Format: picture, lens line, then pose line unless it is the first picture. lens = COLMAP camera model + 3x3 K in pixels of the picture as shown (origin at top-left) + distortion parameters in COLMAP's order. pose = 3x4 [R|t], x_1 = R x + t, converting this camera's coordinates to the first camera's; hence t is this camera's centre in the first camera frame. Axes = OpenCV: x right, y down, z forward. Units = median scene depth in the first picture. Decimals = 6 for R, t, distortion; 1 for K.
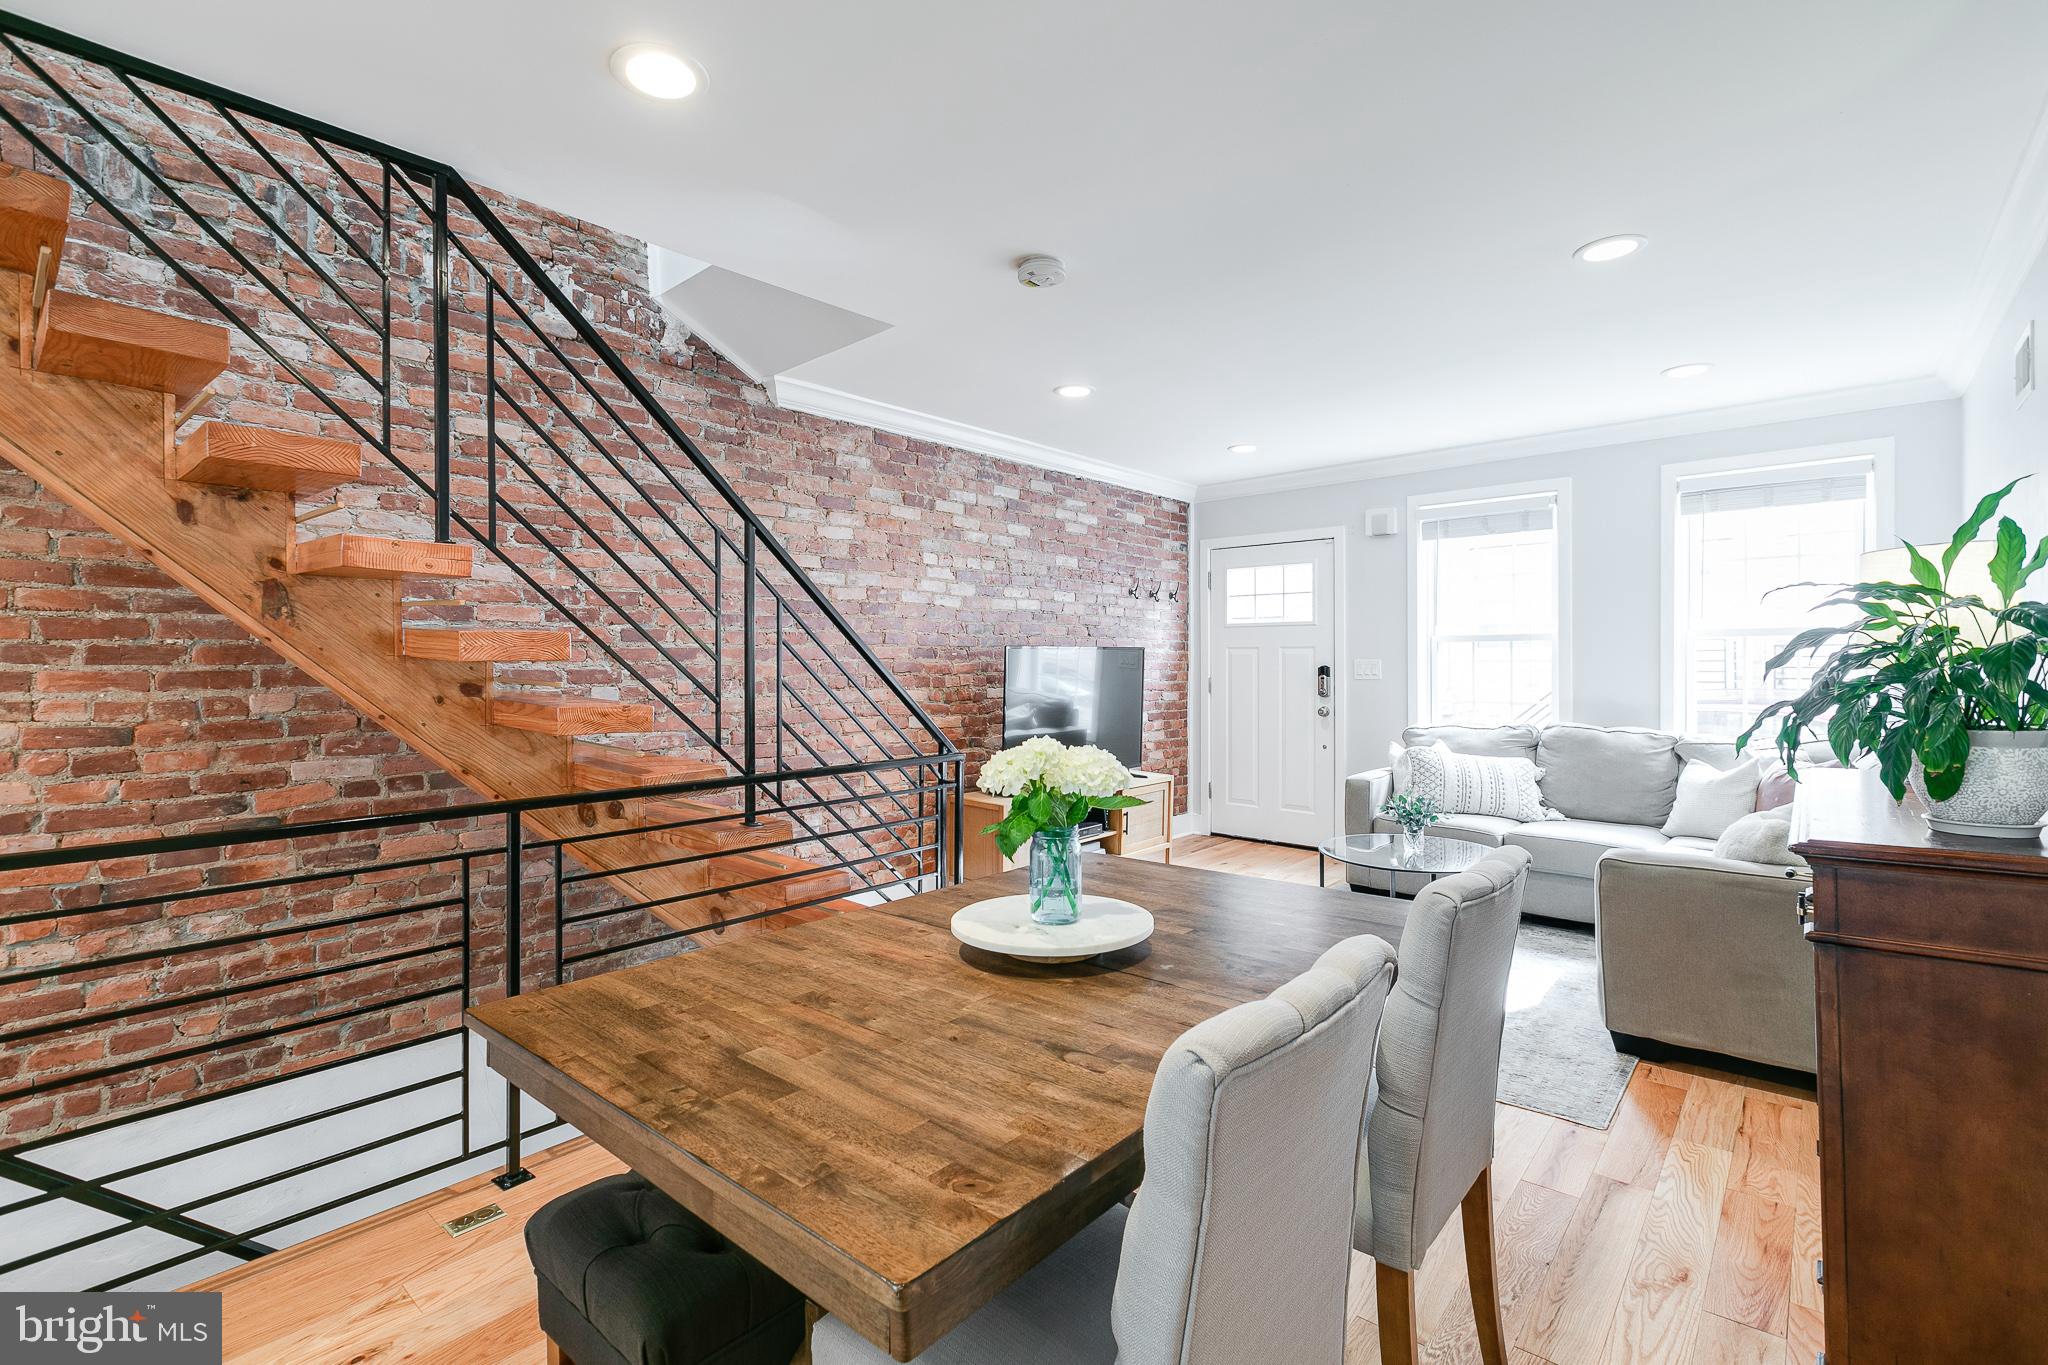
lens RADIAL K [[918.0, 0, 1020.3], [0, 918.0, 666.1], [0, 0, 1]] dist [0.000392, 0.000539]
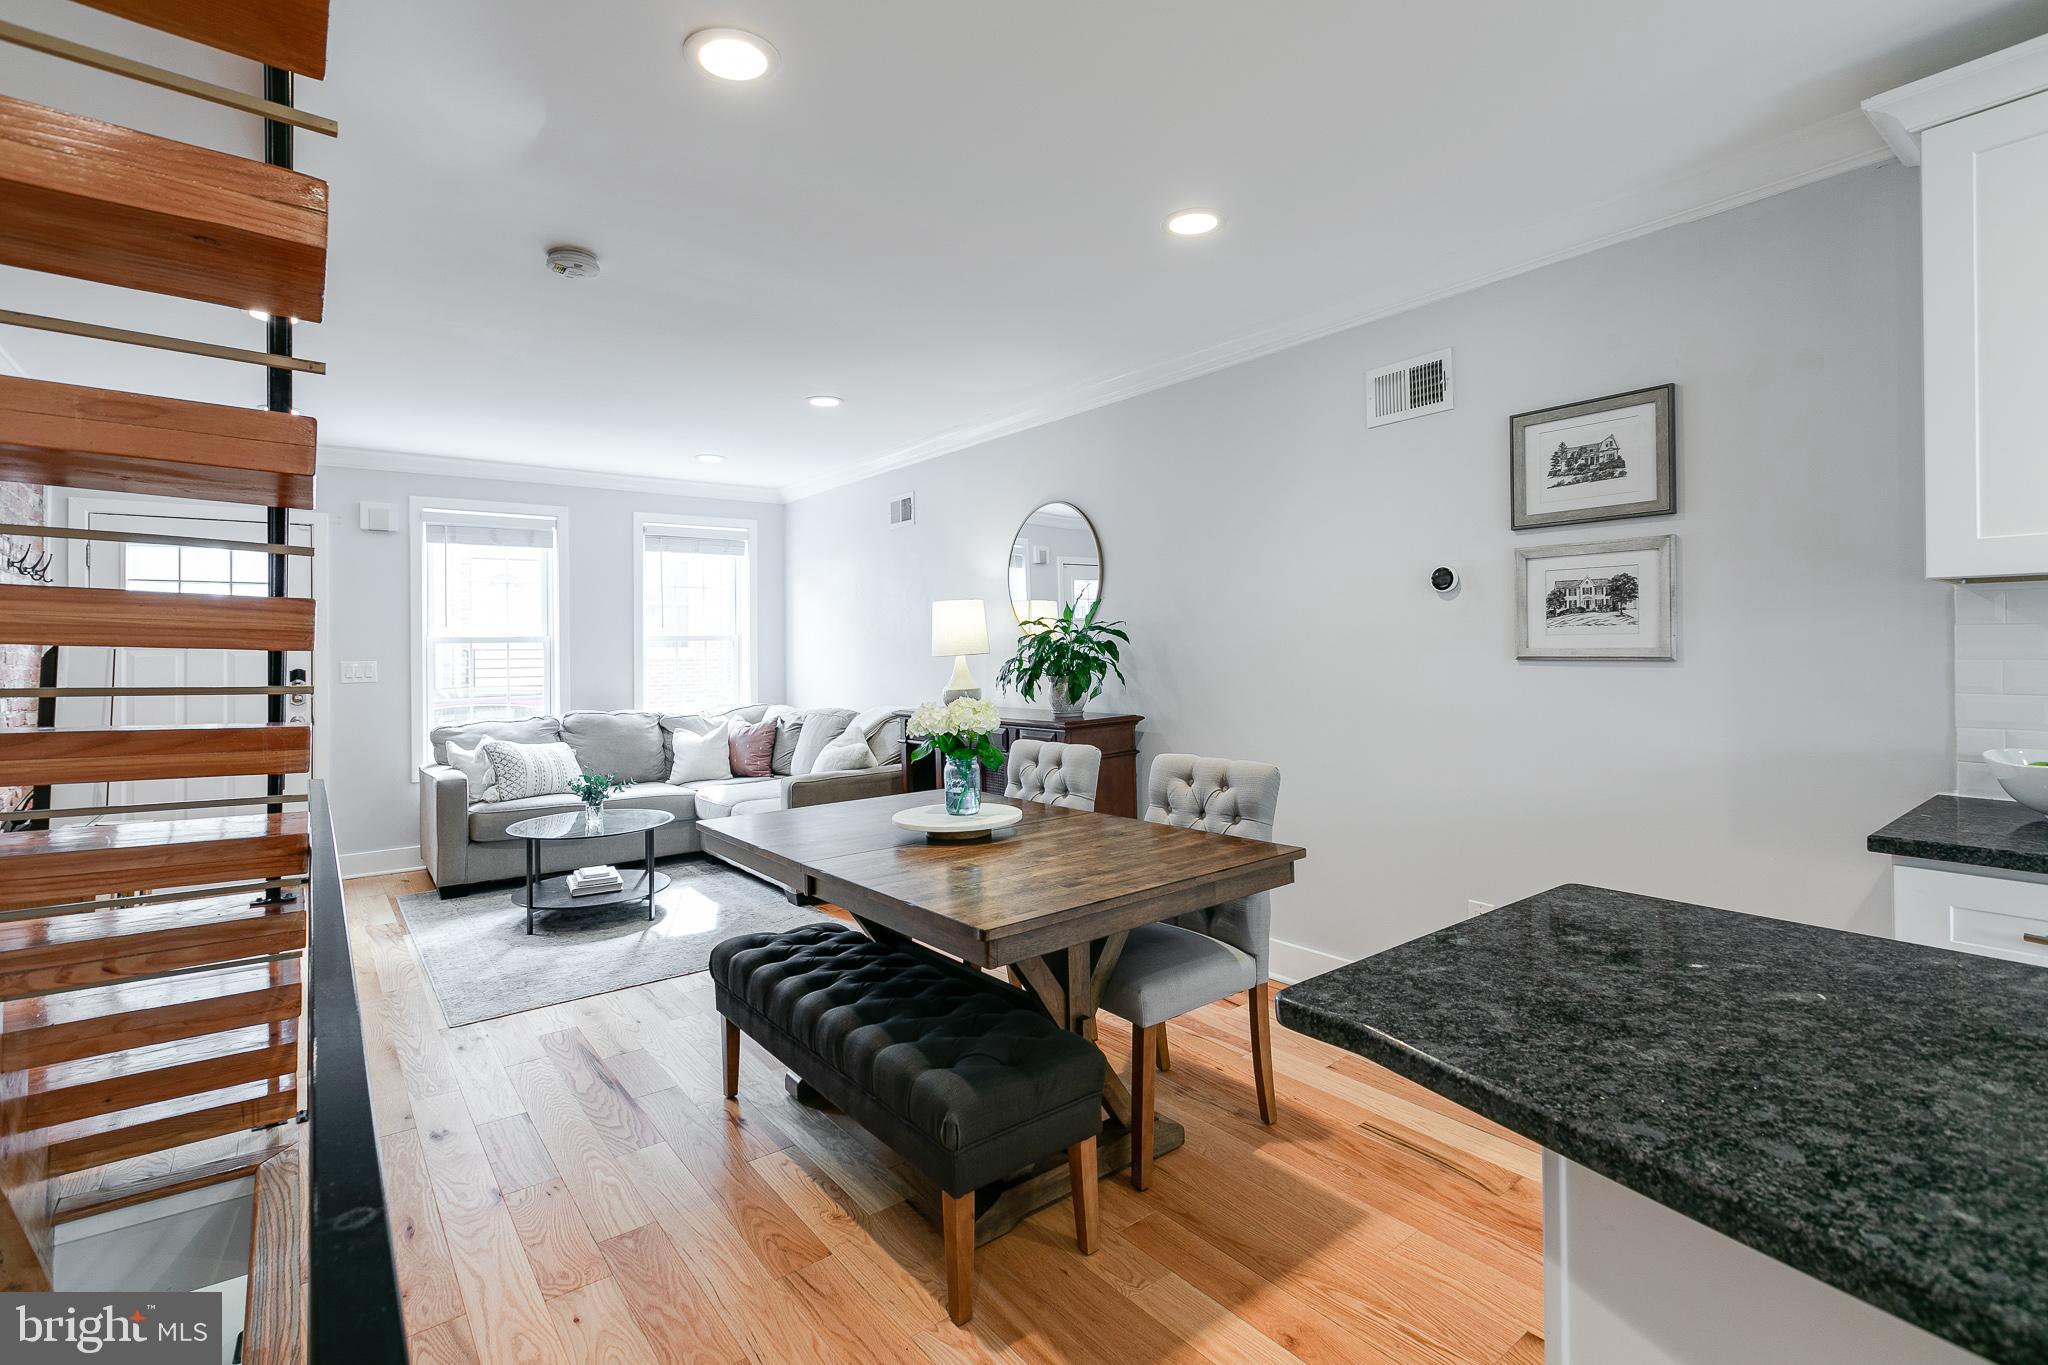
lens RADIAL K [[913.0, 0, 1021.0], [0, 913.0, 649.4], [0, 0, 1]] dist [-0.000591, 0.000287]
pose [[0.172681, 0.003343, 0.984972, -0.702276], [0.022942, 0.999709, -0.007415, 0.004054], [-0.984711, 0.023877, 0.172554, 0.313400]]
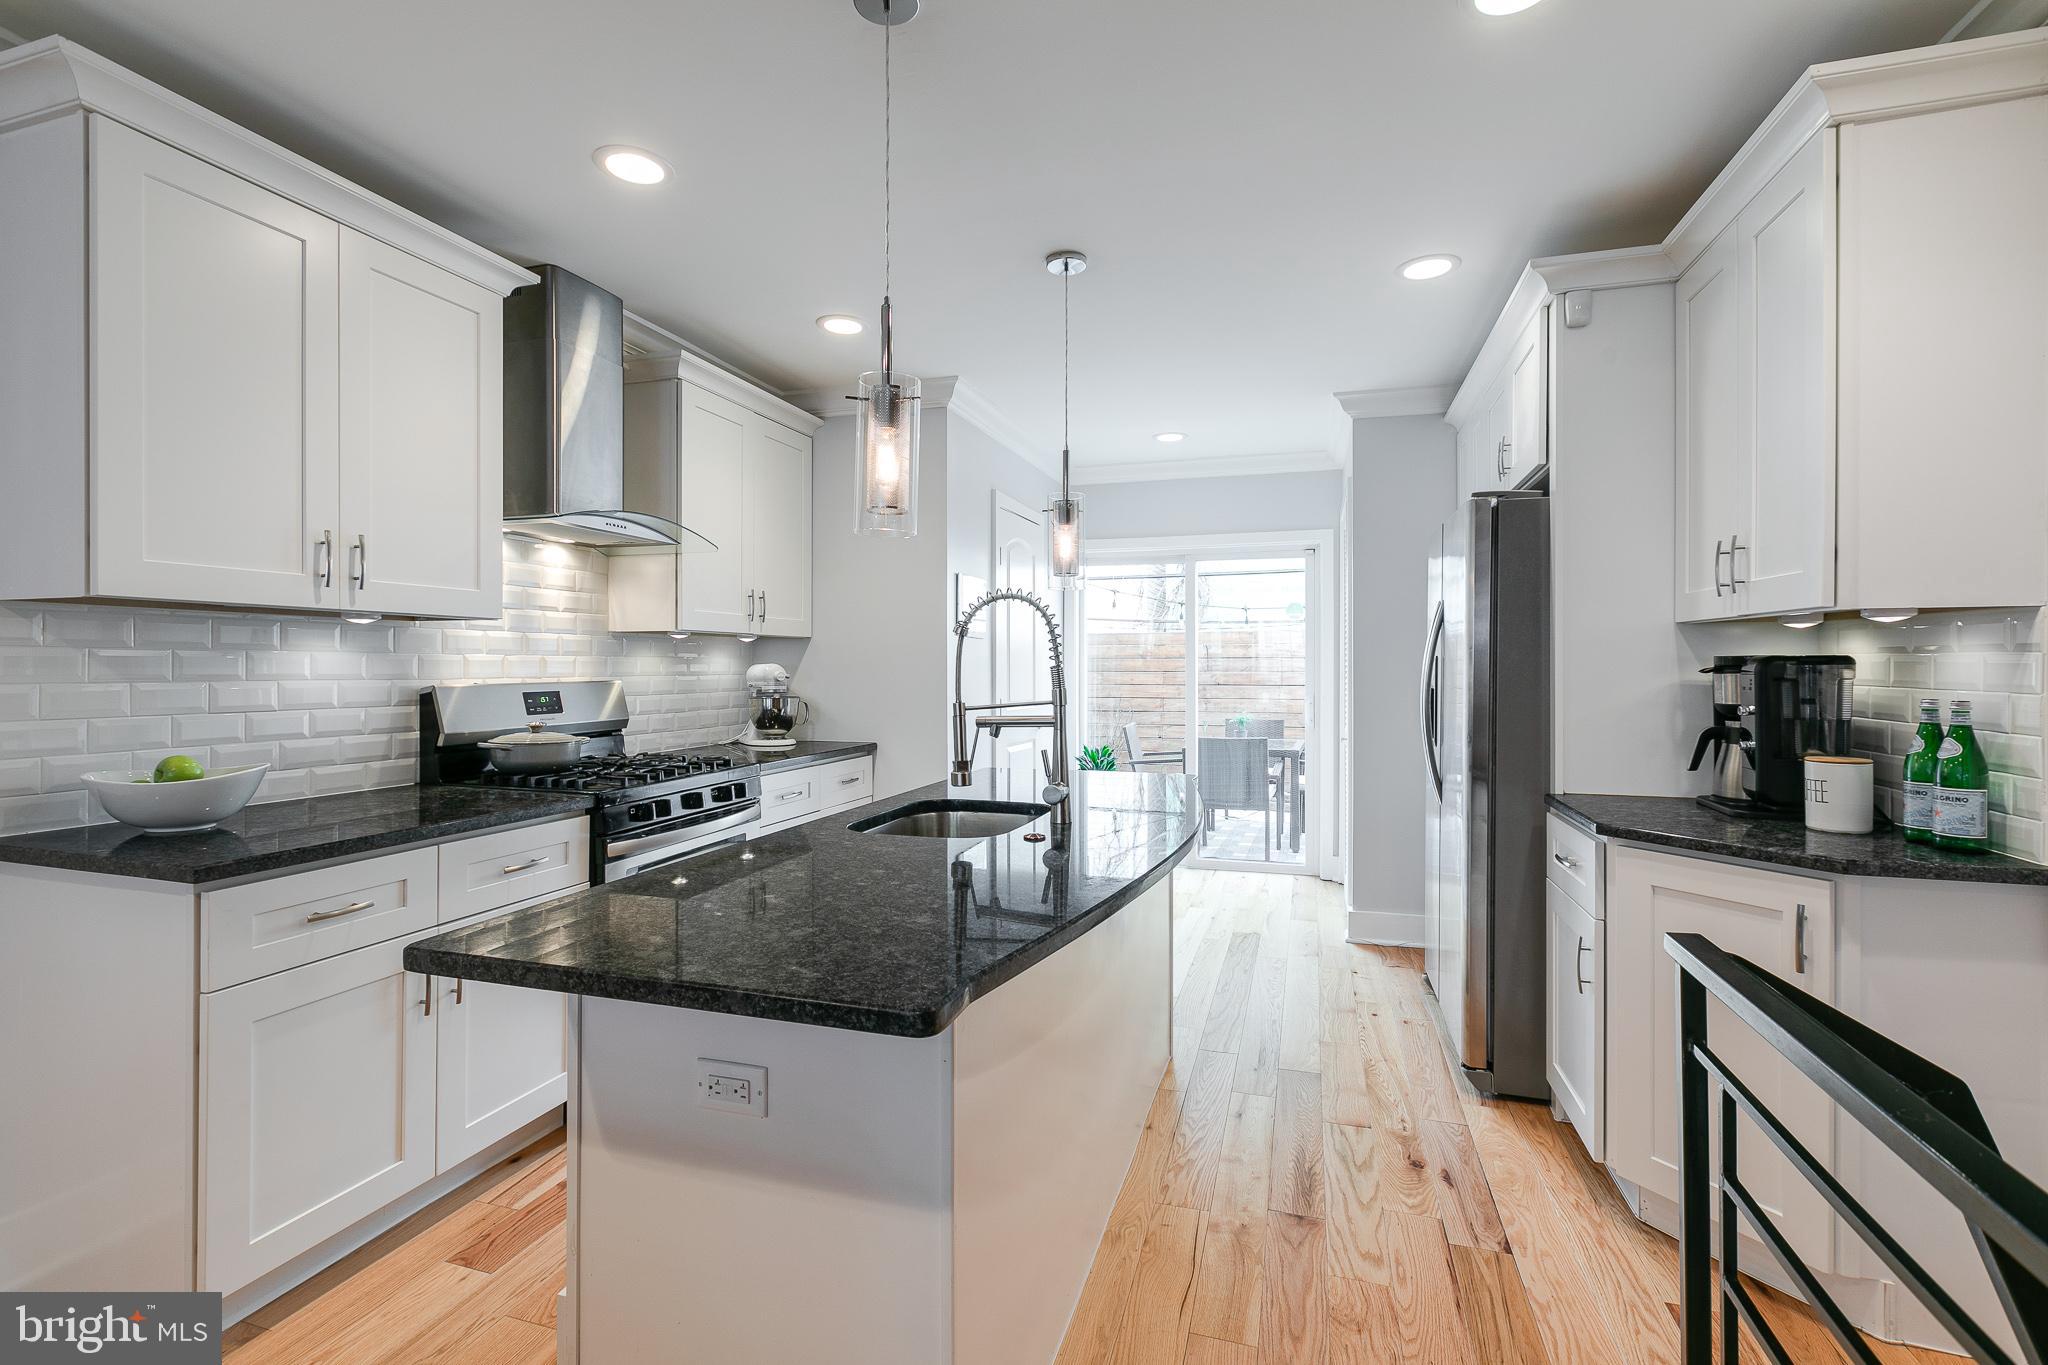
lens RADIAL K [[918.0, 0, 1020.3], [0, 918.0, 666.1], [0, 0, 1]] dist [0.000392, 0.000539]
pose [[-0.914793, 0.006527, -0.403870, -0.333357], [0.000984, 0.999902, 0.013932, 0.003033], [0.403922, 0.012347, -0.914710, 0.543738]]
